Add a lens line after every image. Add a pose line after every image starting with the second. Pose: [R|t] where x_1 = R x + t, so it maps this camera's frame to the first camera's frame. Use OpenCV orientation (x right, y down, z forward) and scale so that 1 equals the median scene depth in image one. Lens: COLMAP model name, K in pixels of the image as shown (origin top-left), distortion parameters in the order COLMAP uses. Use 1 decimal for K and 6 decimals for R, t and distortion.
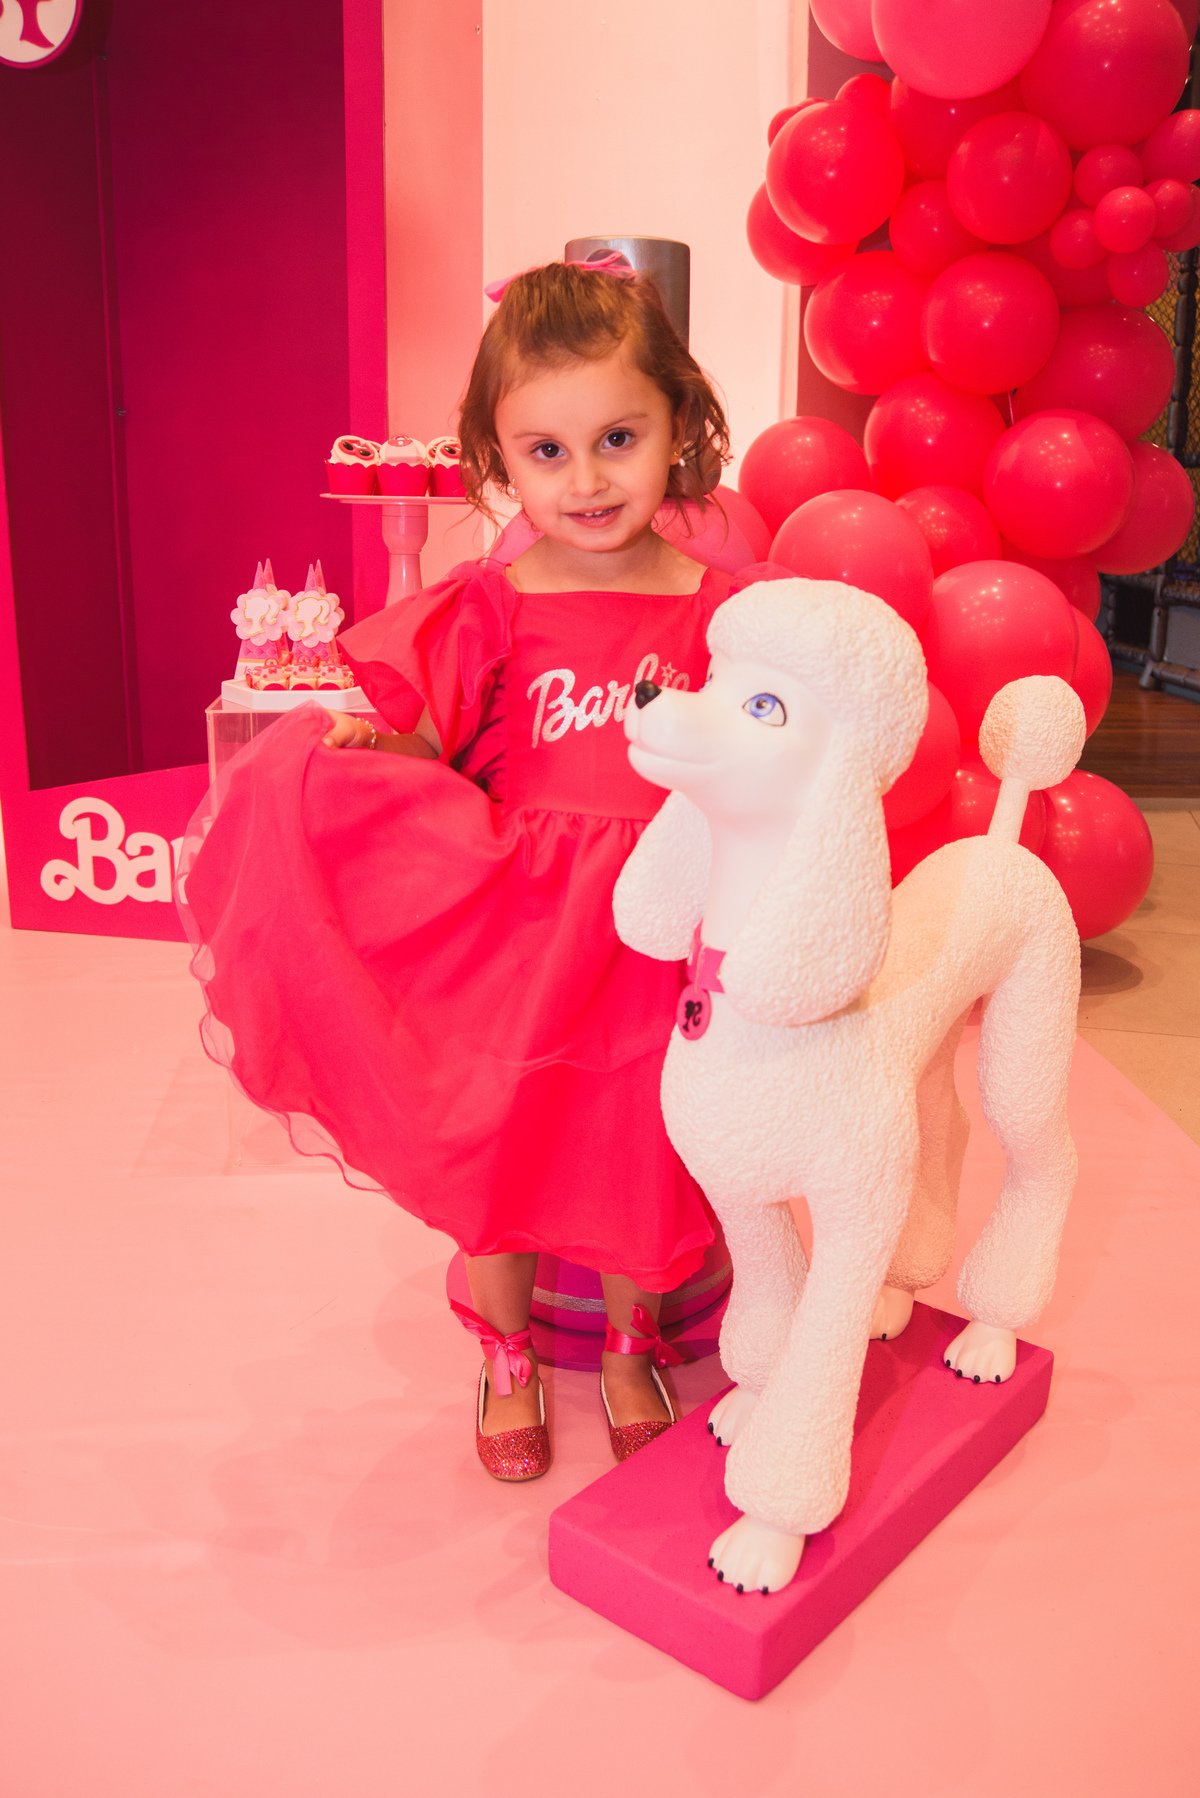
lens RADIAL K [[1762.5, 0, 600.0], [0, 1762.5, 899.0], [0, 0, 1]] dist [-0.160508, 0.187346]
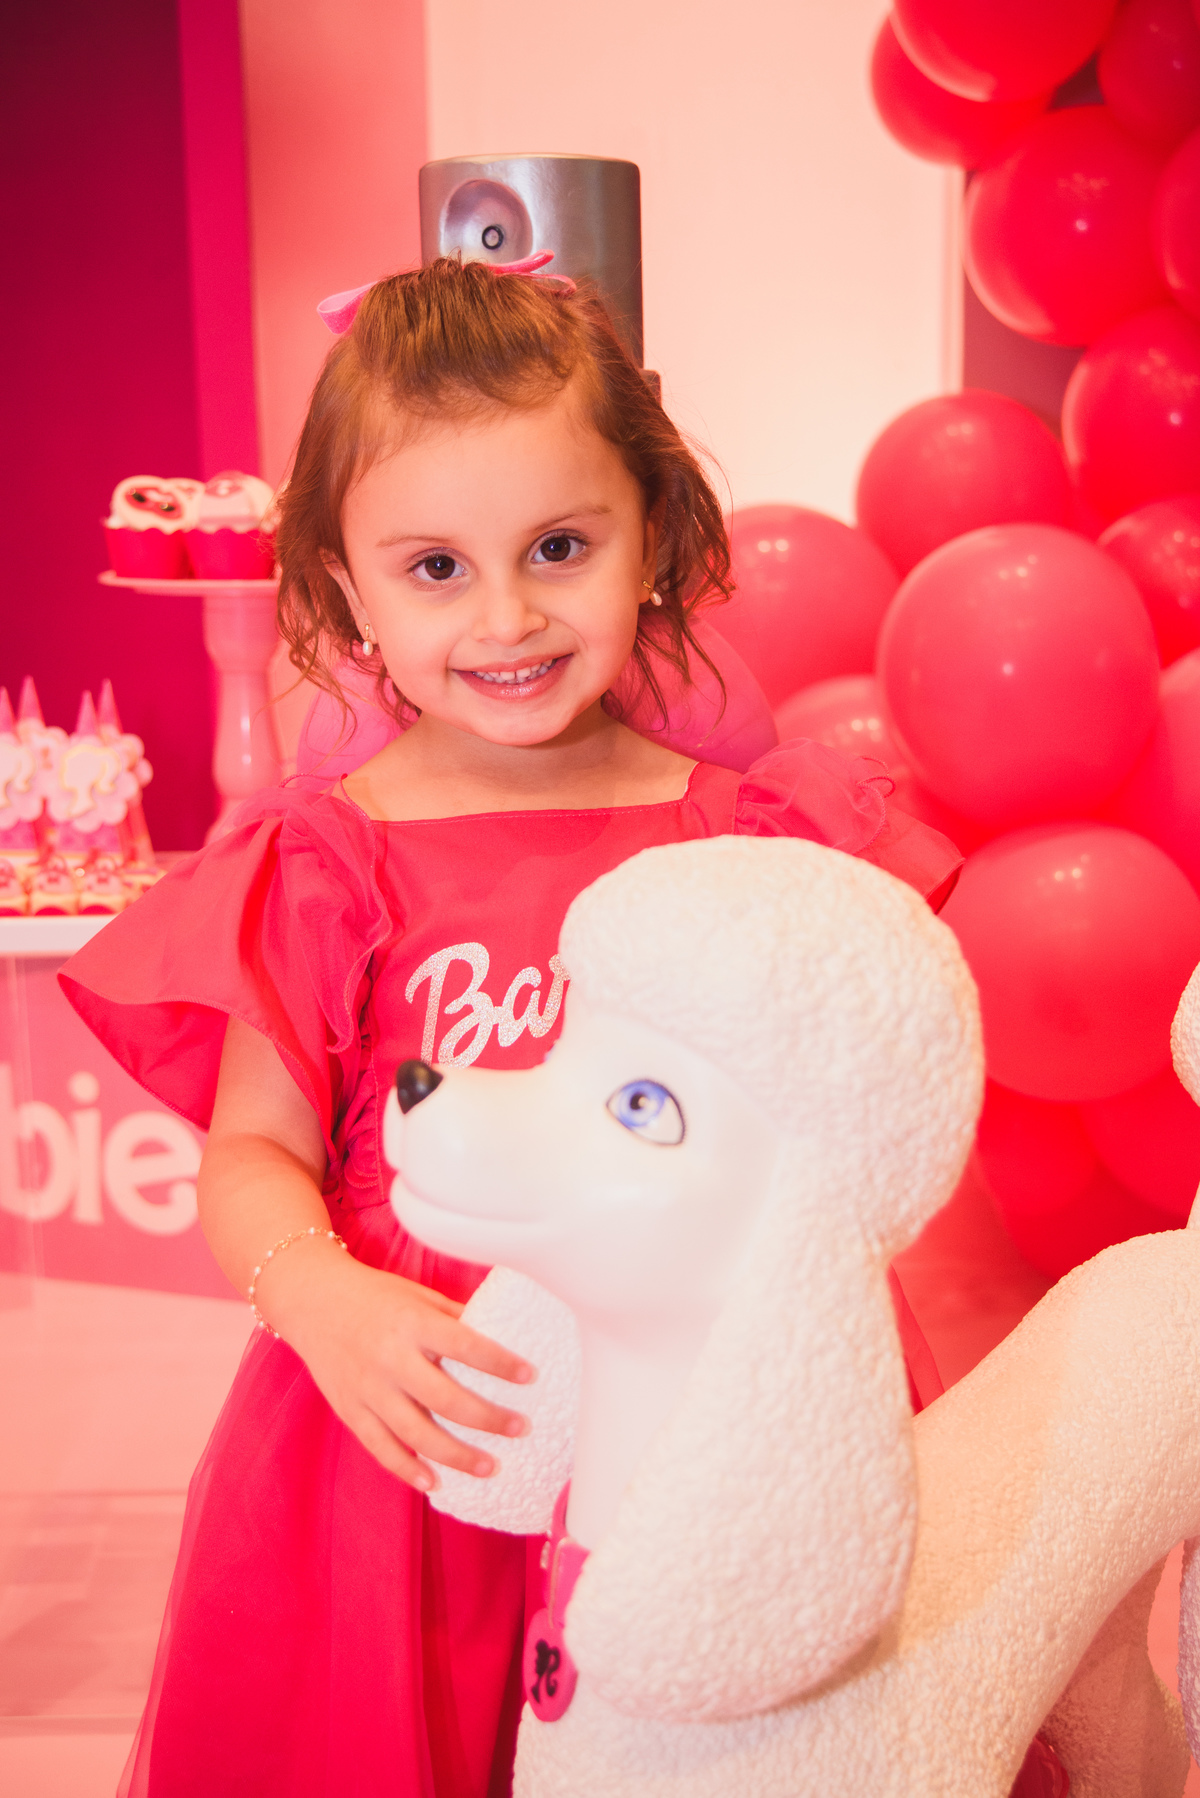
lens RADIAL K [[2767.8, 0, 411.9], [0, 2767.8, 899.1], [0, 0, 1]] dist [-0.019513, -0.041688]
pose [[0.993945, -0.018001, -0.108399, 0.112481], [0.009334, 0.996757, -0.079932, -0.103405], [0.109486, 0.078436, 0.990889, 0.175109]]
